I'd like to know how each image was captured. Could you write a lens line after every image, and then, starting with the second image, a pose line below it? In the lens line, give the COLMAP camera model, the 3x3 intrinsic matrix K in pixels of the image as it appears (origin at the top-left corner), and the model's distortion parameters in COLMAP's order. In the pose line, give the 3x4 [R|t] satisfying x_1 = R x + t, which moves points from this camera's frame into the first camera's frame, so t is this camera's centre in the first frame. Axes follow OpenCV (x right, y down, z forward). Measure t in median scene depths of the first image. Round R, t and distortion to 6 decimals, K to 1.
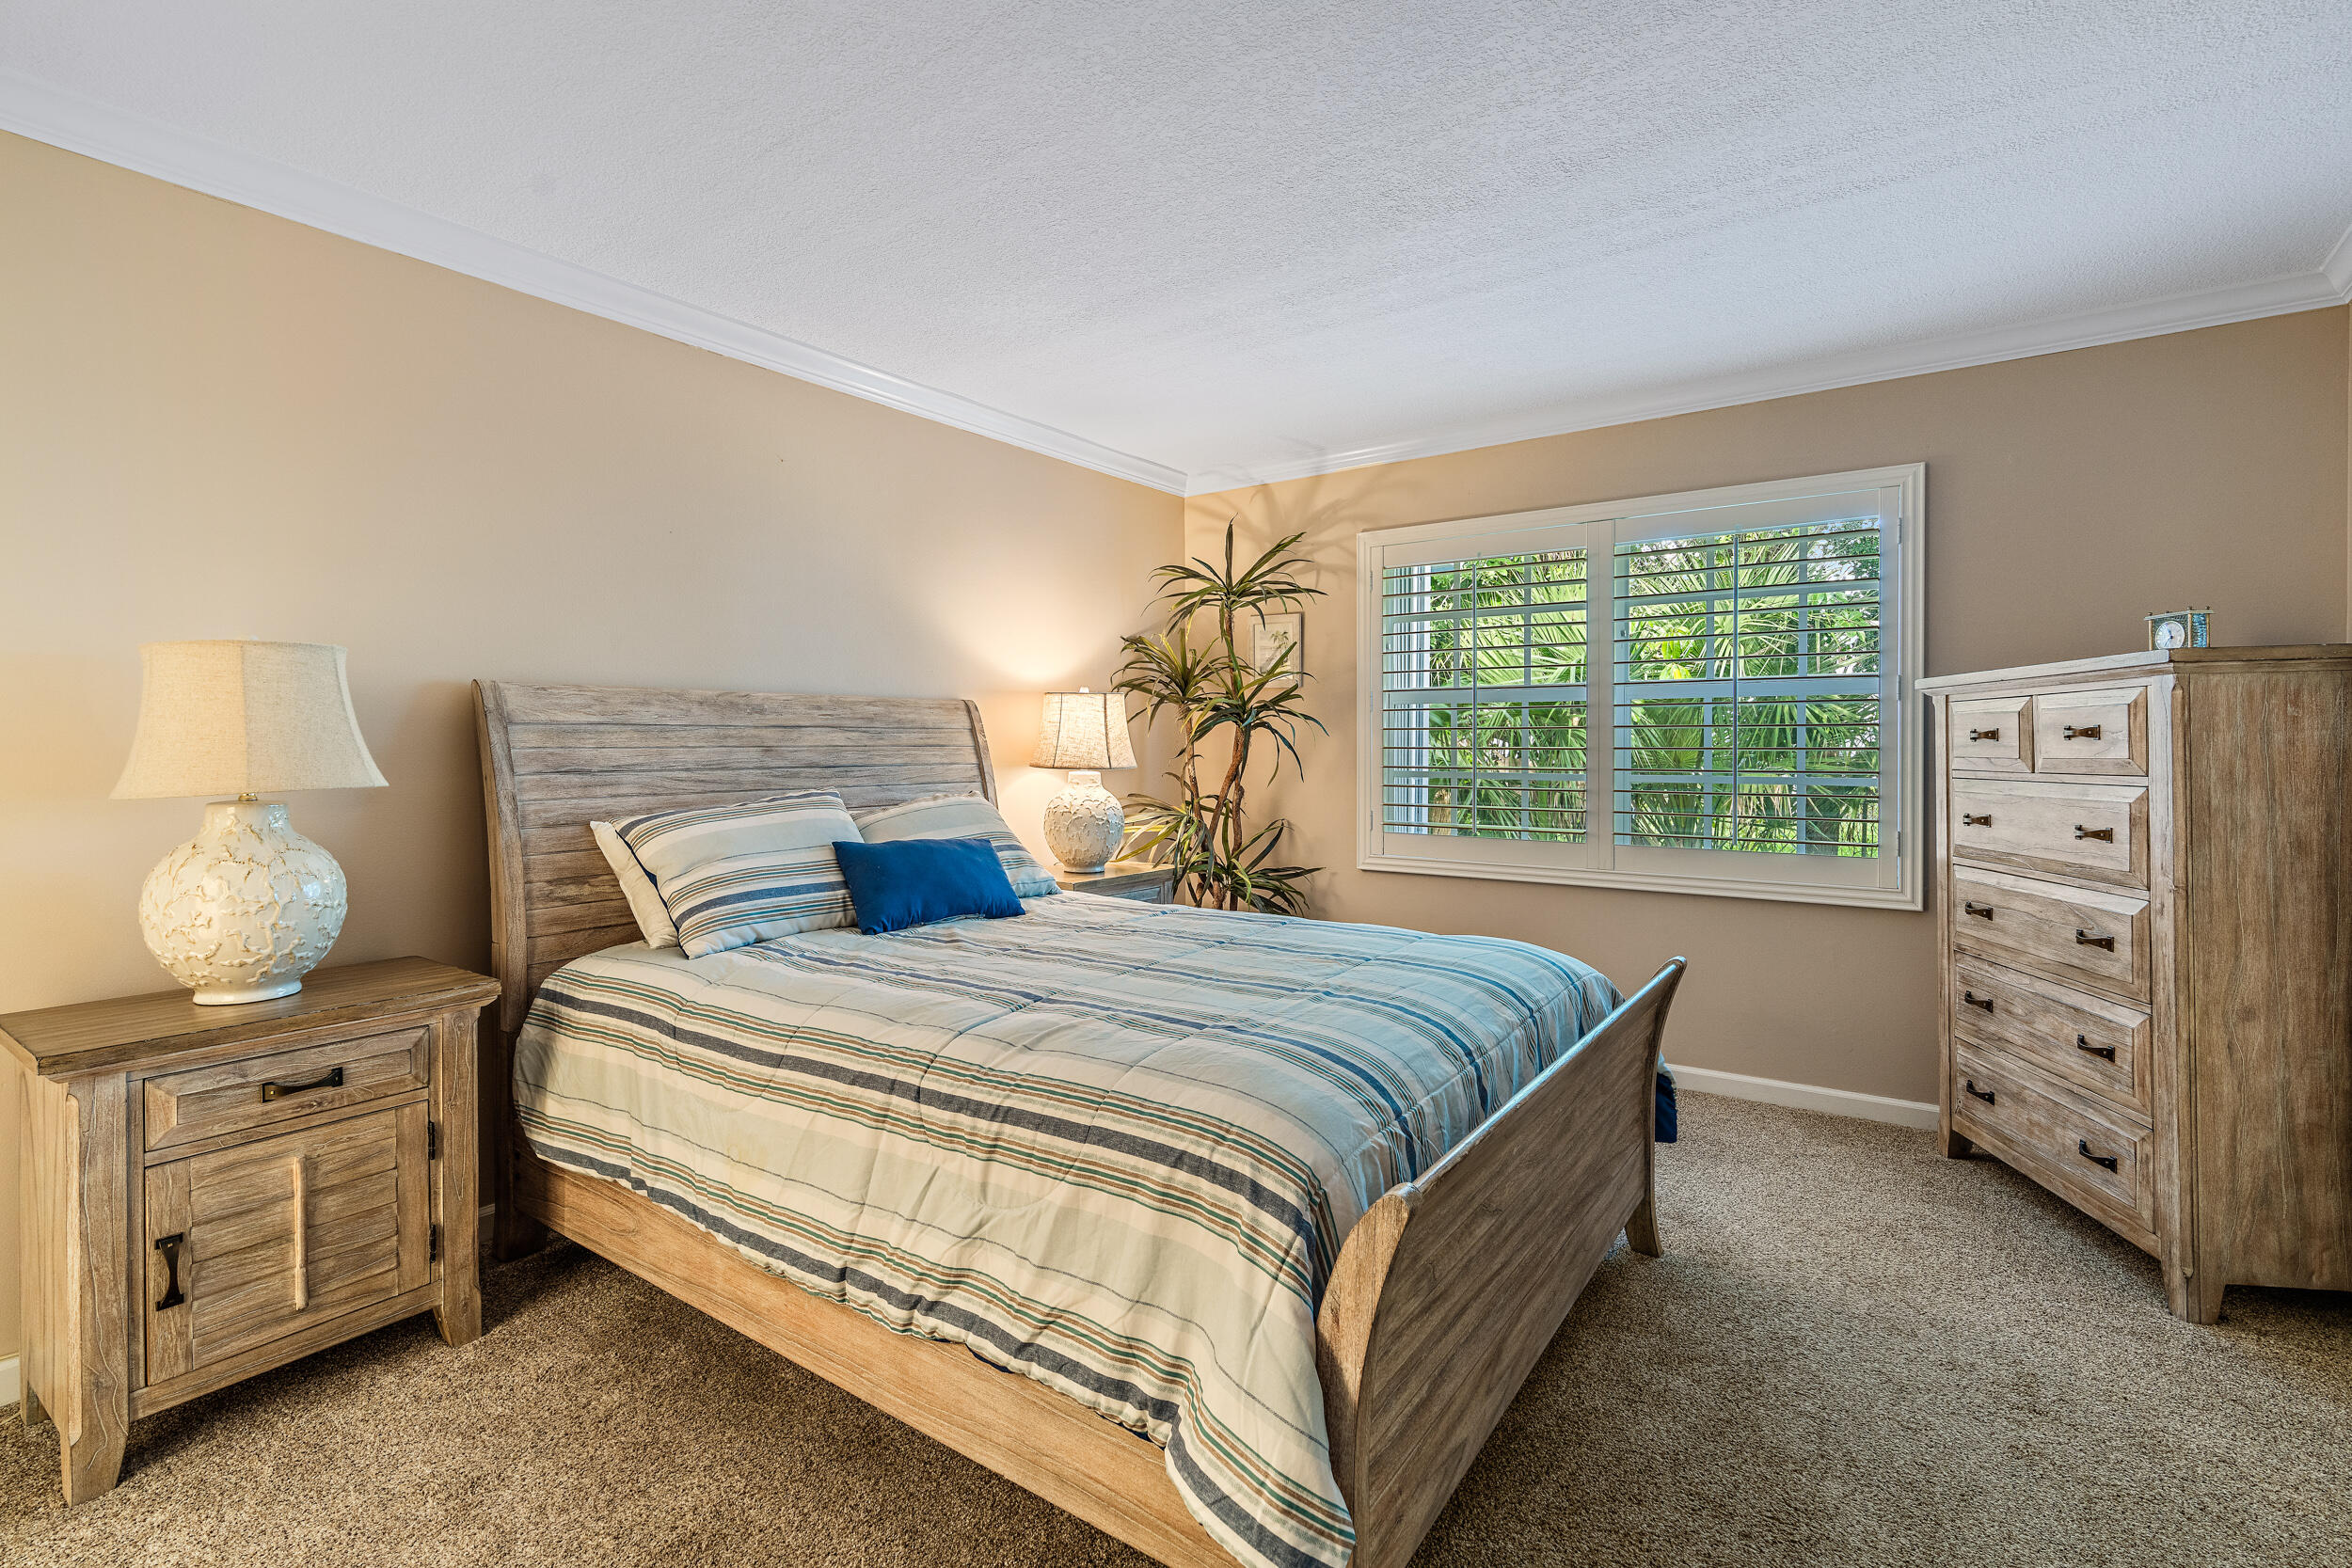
lens RADIAL K [[1078.7, 0, 1154.5], [0, 1078.7, 745.4], [0, 0, 1]] dist [-0.000447, -0.000086]
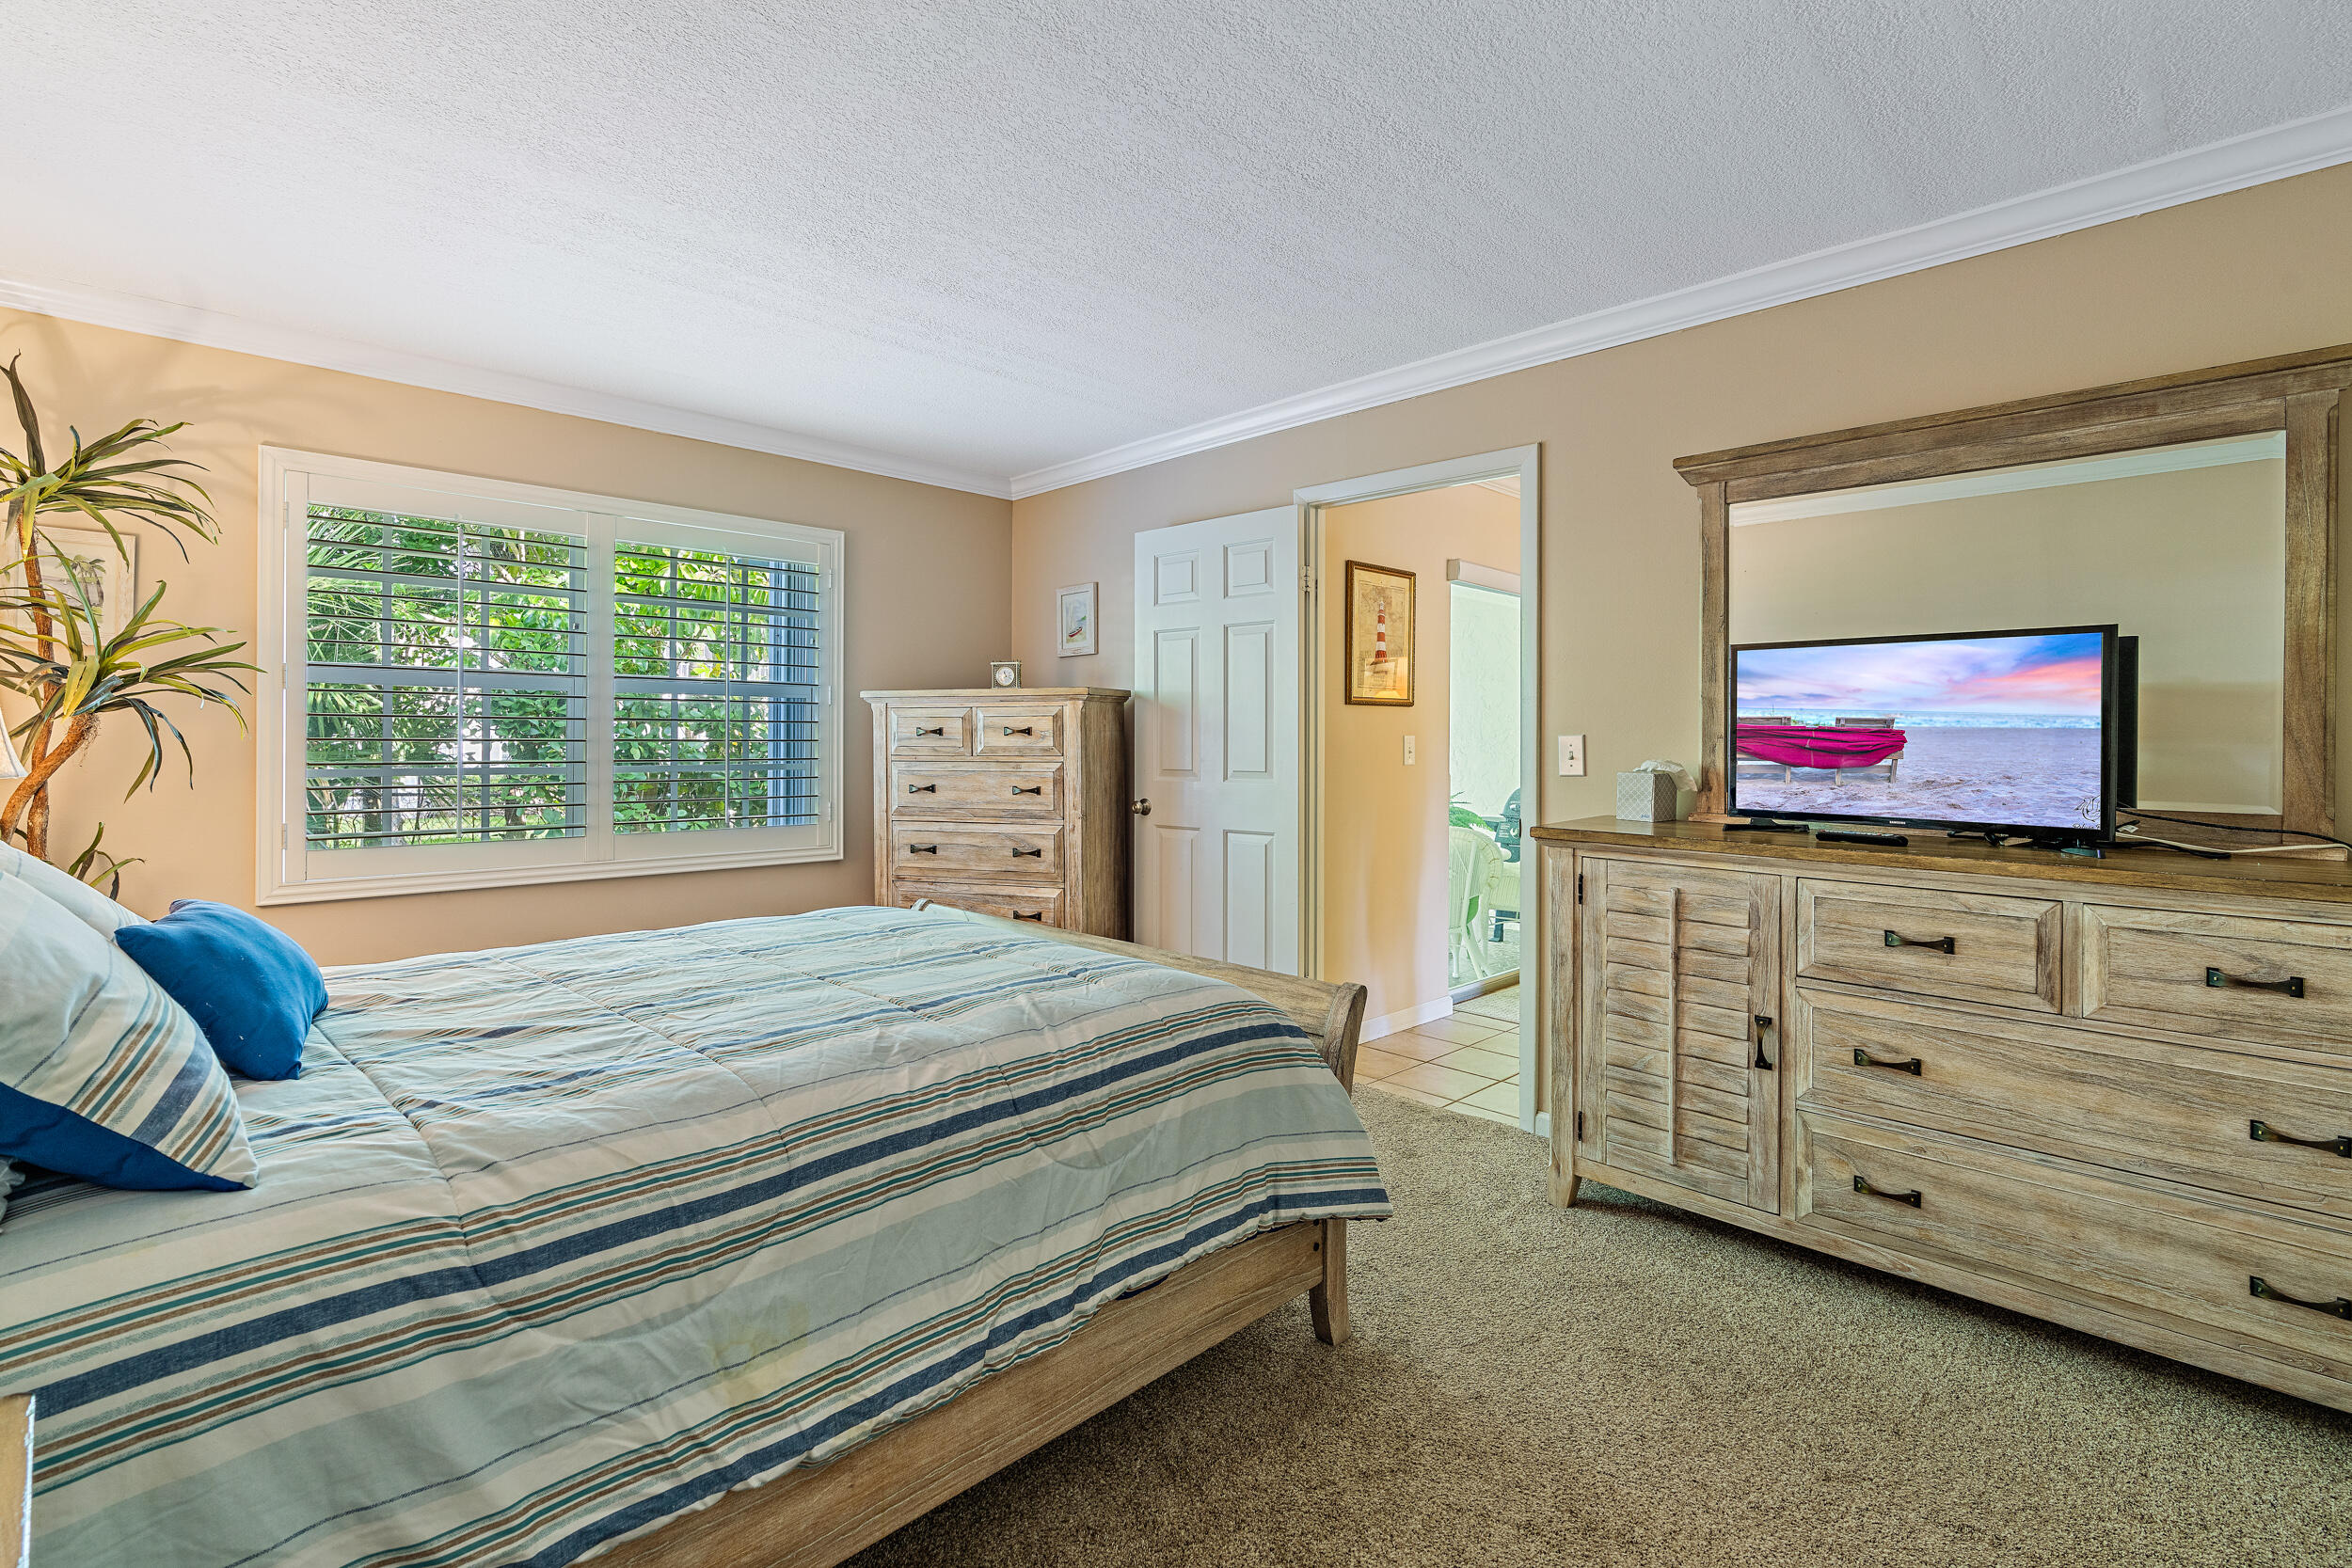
lens RADIAL K [[1078.7, 0, 1166.6], [0, 1078.7, 771.4], [0, 0, 1]] dist [-0.000447, -0.000086]
pose [[0.174230, -0.029455, 0.984264, -0.725460], [-0.002365, 0.999537, 0.030331, -0.000681], [-0.984702, -0.007613, 0.174080, 0.457837]]
